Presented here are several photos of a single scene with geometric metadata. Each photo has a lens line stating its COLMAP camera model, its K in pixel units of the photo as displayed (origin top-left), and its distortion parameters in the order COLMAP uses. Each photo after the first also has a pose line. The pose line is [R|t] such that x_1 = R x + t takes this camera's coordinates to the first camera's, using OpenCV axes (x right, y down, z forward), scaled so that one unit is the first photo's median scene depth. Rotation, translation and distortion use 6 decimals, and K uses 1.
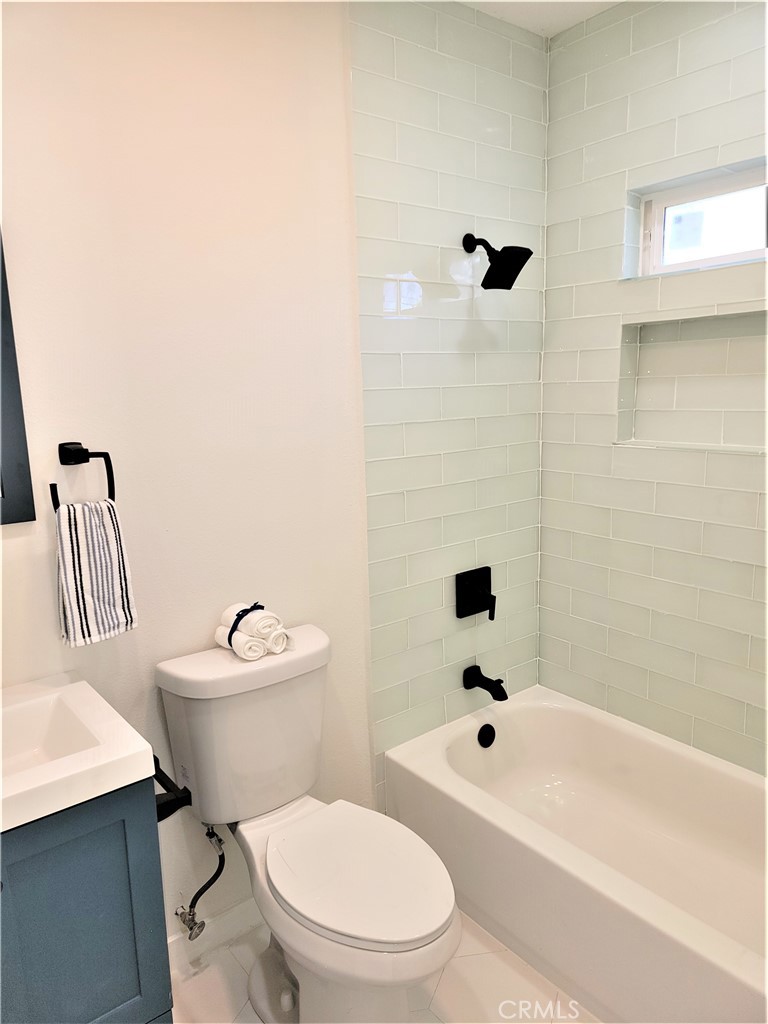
lens RADIAL K [[725.7, 0, 385.1], [0, 725.7, 509.0], [0, 0, 1]] dist [0.038288, -0.009138]
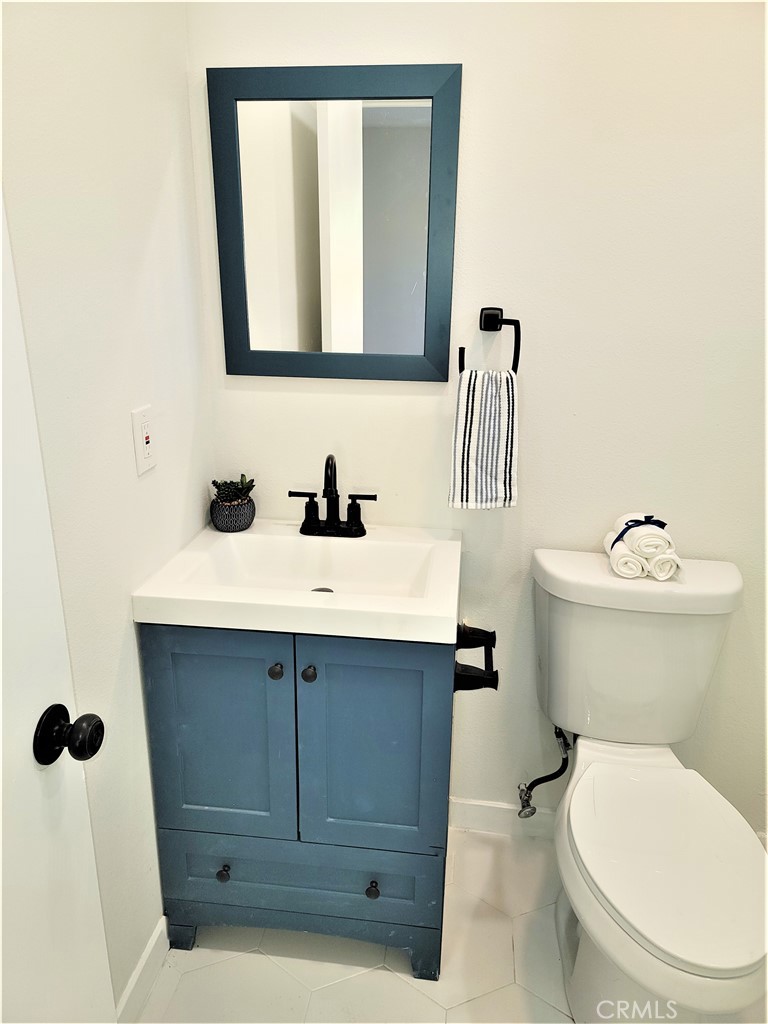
lens RADIAL K [[725.7, 0, 382.4], [0, 725.7, 517.4], [0, 0, 1]] dist [0.038288, -0.009138]
pose [[0.675681, 0.263585, -0.688461, 0.224928], [-0.153240, 0.963713, 0.218574, -0.010408], [0.721092, -0.042187, 0.691554, 0.198544]]
